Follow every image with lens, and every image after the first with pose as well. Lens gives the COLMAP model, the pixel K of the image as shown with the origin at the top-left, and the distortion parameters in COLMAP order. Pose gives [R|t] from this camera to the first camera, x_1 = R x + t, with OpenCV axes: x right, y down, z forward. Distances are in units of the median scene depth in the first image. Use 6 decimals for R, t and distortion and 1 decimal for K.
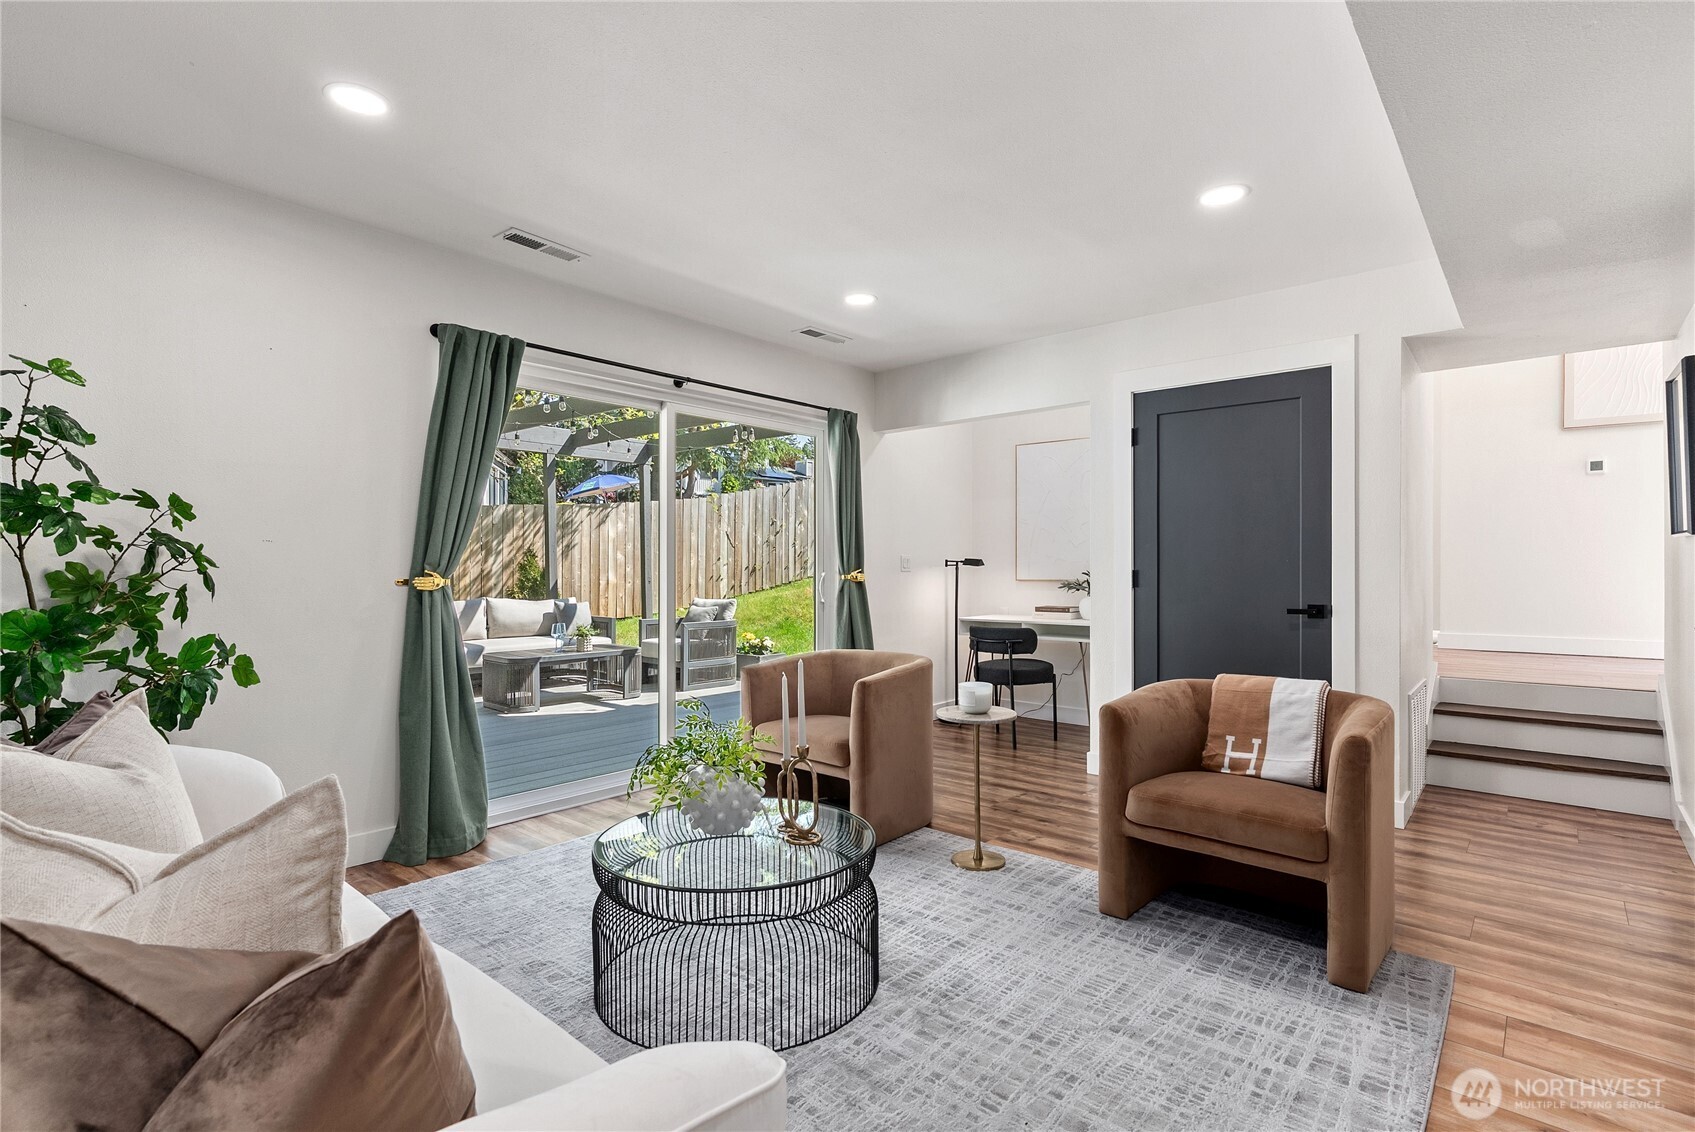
lens RADIAL K [[808.4, 0, 850.4], [0, 808.4, 559.7], [0, 0, 1]] dist [0.001824, 0.000461]
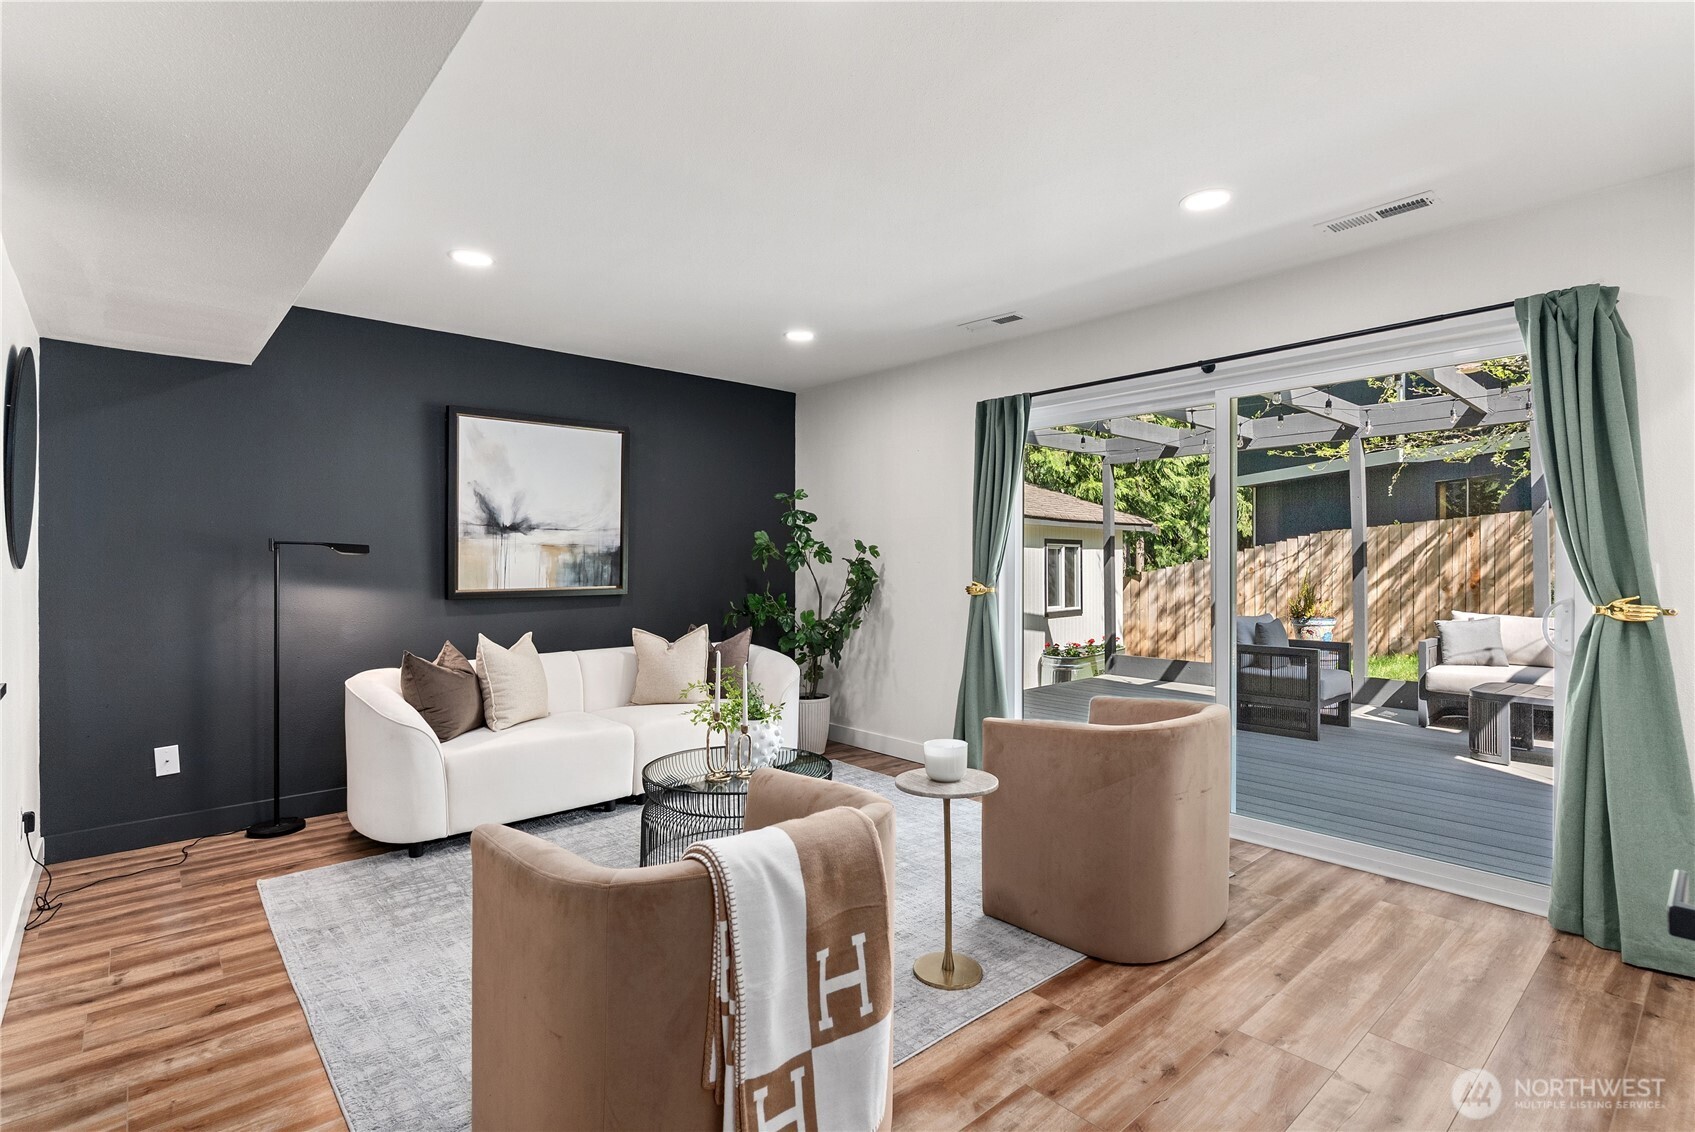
lens RADIAL K [[808.4, 0, 850.4], [0, 808.4, 559.7], [0, 0, 1]] dist [0.001824, 0.000461]
pose [[-0.126725, -0.004199, -0.991929, 0.848526], [0.010521, 0.999929, -0.005577, -0.019240], [0.991882, -0.011142, -0.126672, 0.907233]]
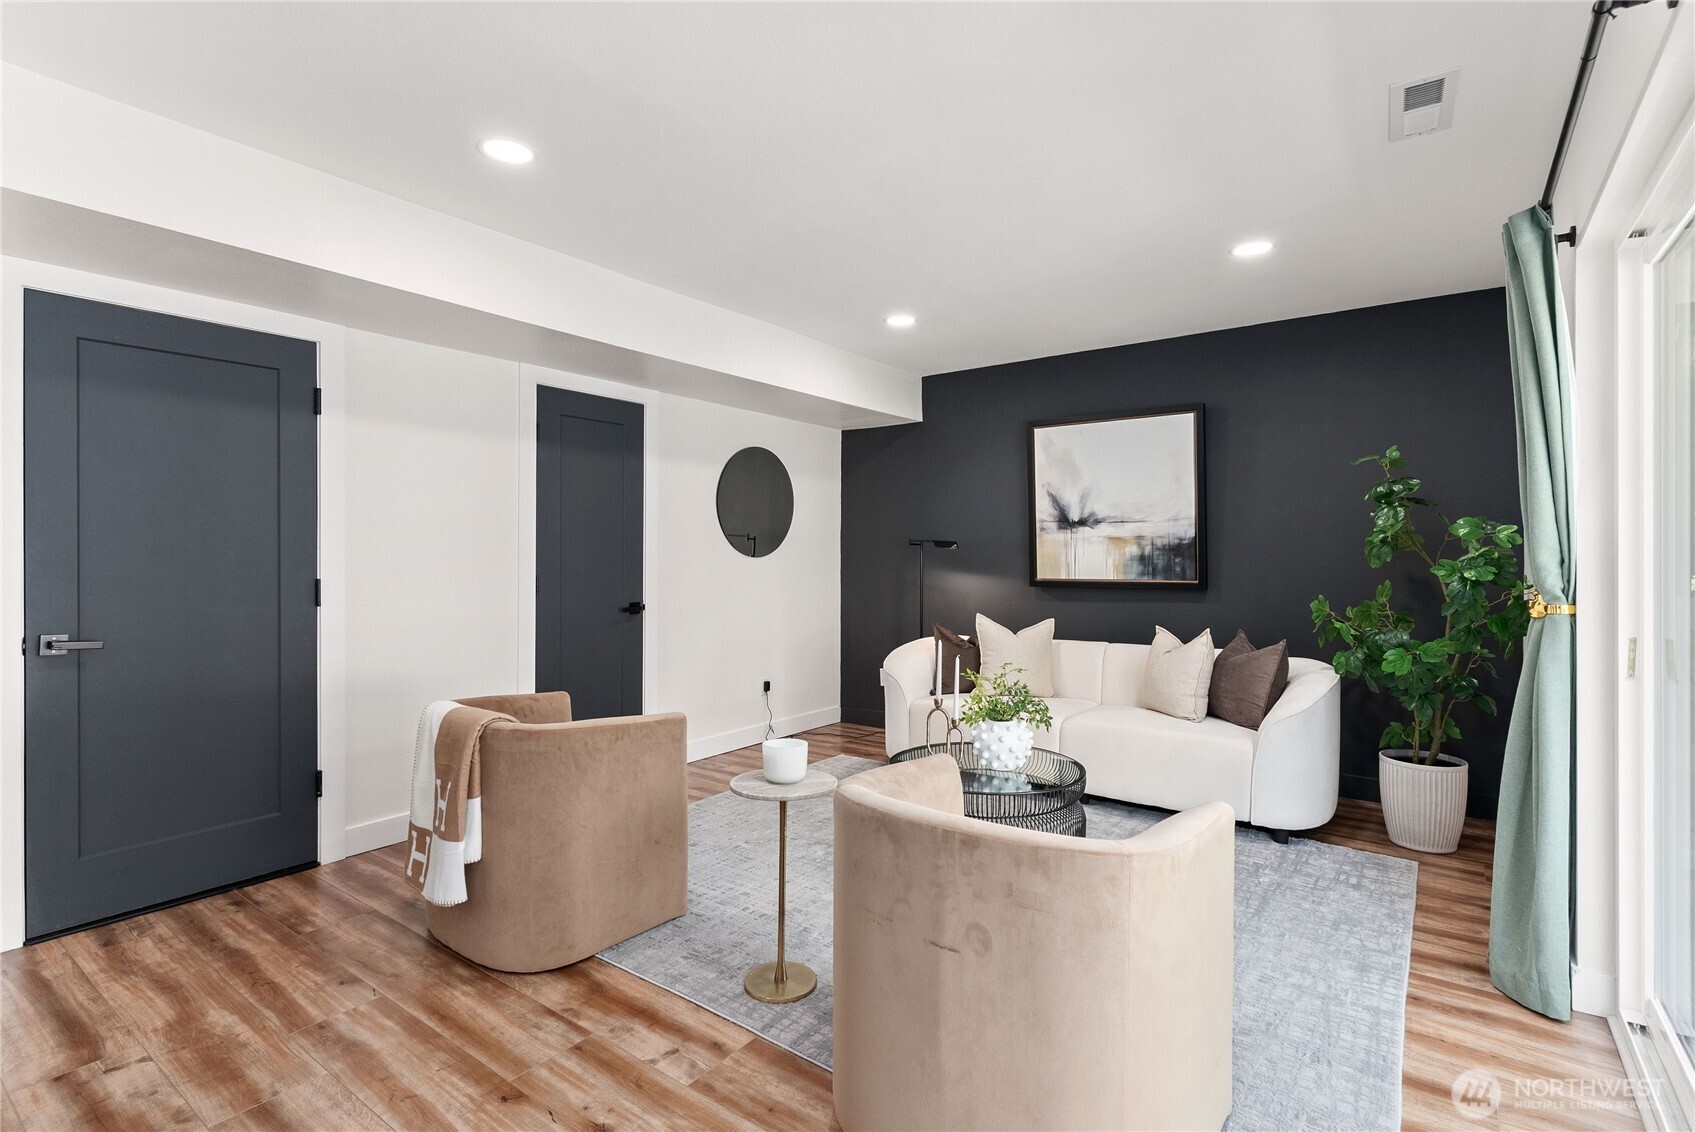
lens RADIAL K [[808.4, 0, 850.4], [0, 808.4, 559.7], [0, 0, 1]] dist [0.001824, 0.000461]
pose [[-0.996904, -0.001686, -0.078612, 0.137416], [-0.001257, 0.999984, -0.005504, -0.010783], [0.078620, -0.005388, -0.996890, 1.569945]]
